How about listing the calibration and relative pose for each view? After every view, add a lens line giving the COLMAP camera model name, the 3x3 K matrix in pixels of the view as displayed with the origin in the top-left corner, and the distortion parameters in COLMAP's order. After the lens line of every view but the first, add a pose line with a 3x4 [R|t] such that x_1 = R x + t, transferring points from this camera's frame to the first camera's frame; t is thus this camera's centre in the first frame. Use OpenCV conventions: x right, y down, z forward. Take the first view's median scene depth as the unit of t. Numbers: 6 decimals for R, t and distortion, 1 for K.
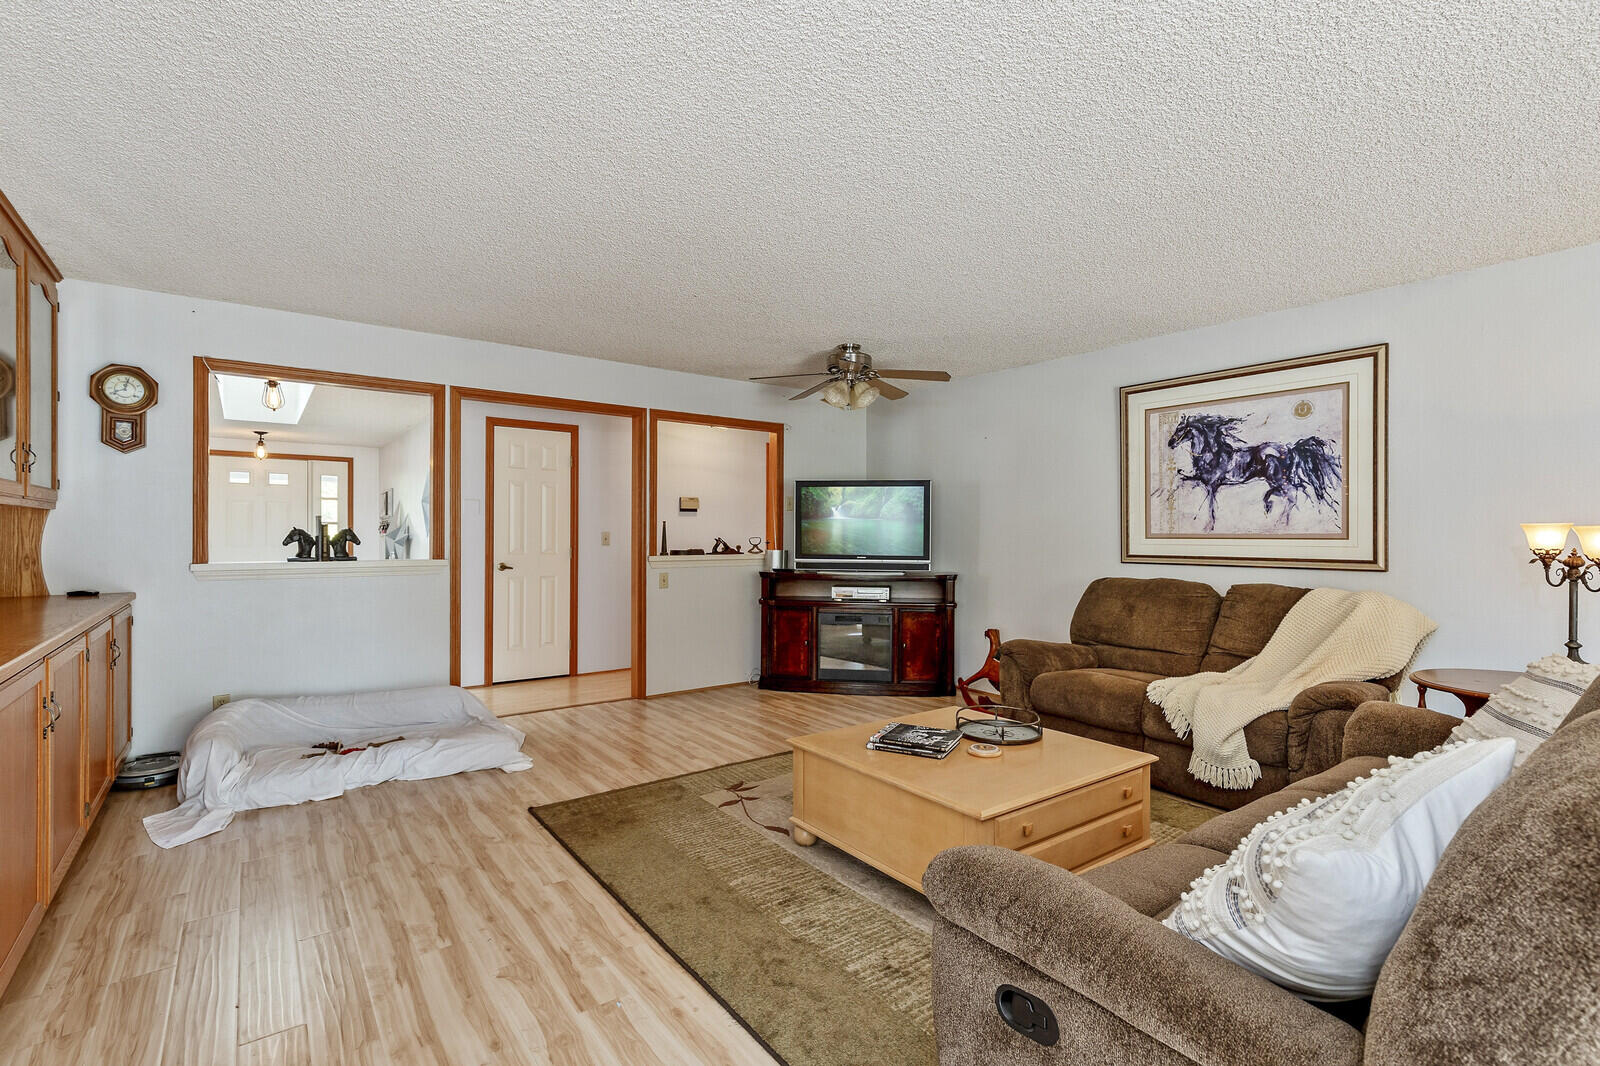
lens RADIAL K [[734.5, 0, 816.0], [0, 734.5, 546.1], [0, 0, 1]] dist [0.007880, -0.000616]
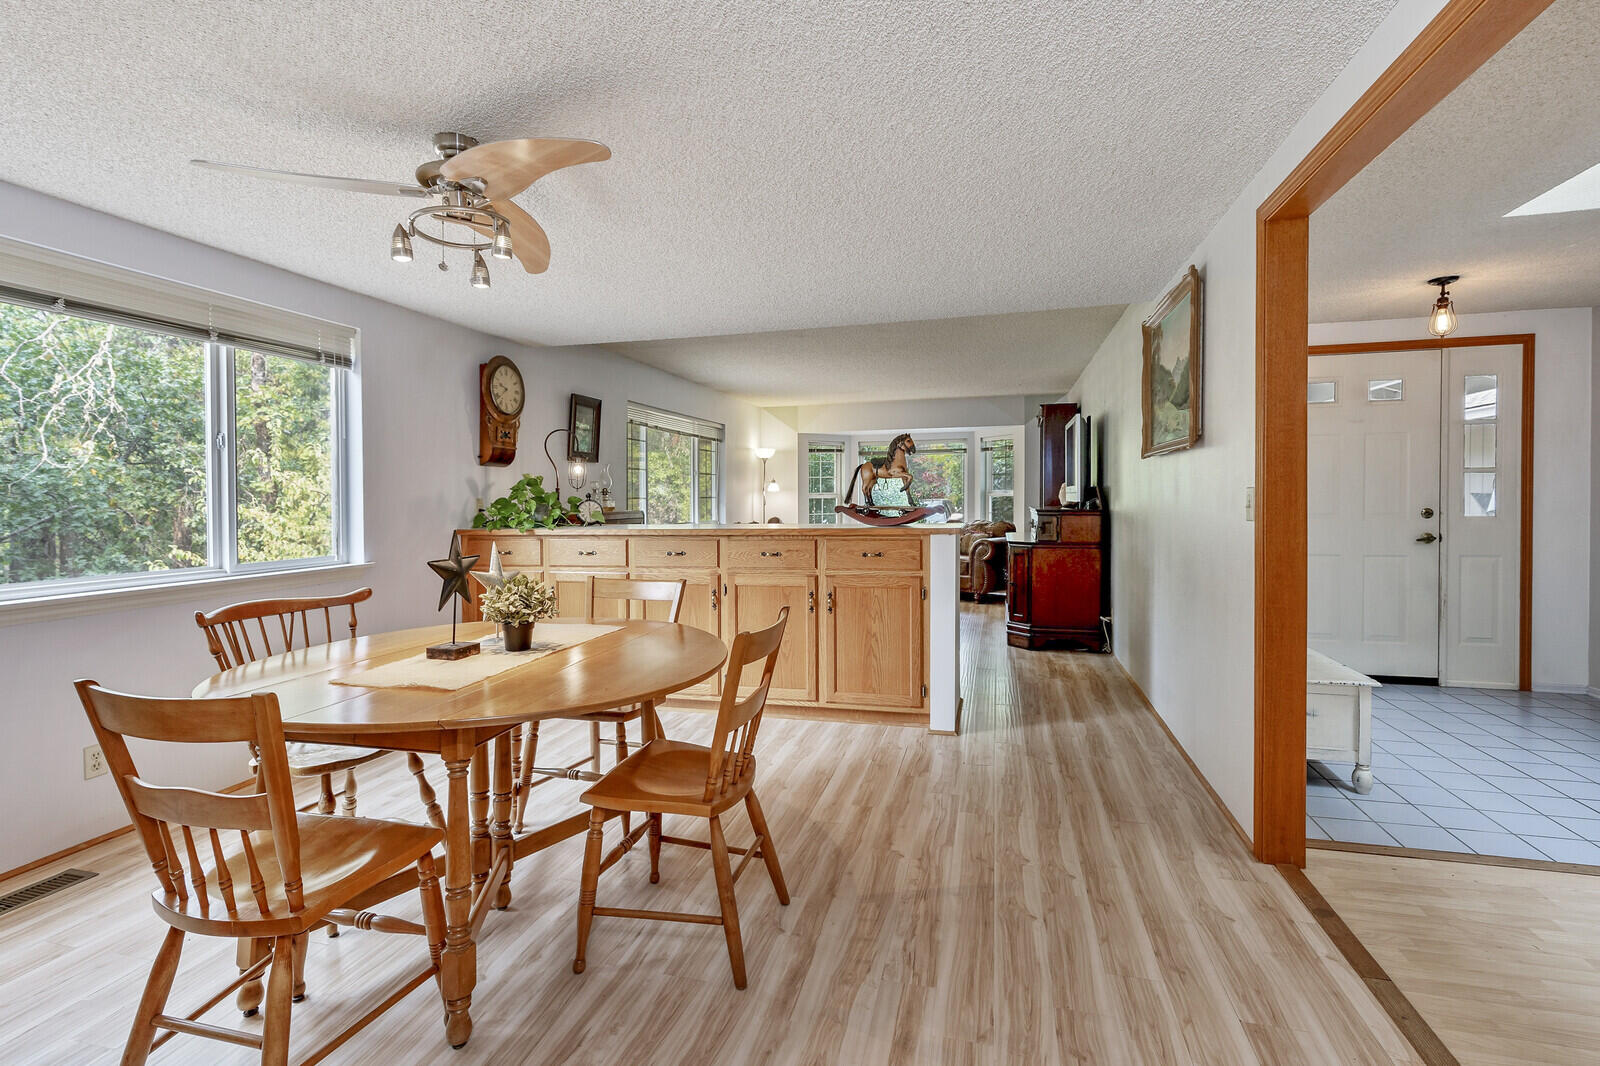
lens RADIAL K [[734.5, 0, 793.0], [0, 734.5, 513.7], [0, 0, 1]] dist [0.007880, -0.000616]
pose [[0.612597, 0.008230, -0.790352, -1.195950], [0.000320, 0.999943, 0.010660, -0.015561], [0.790395, -0.006783, 0.612560, 0.700840]]
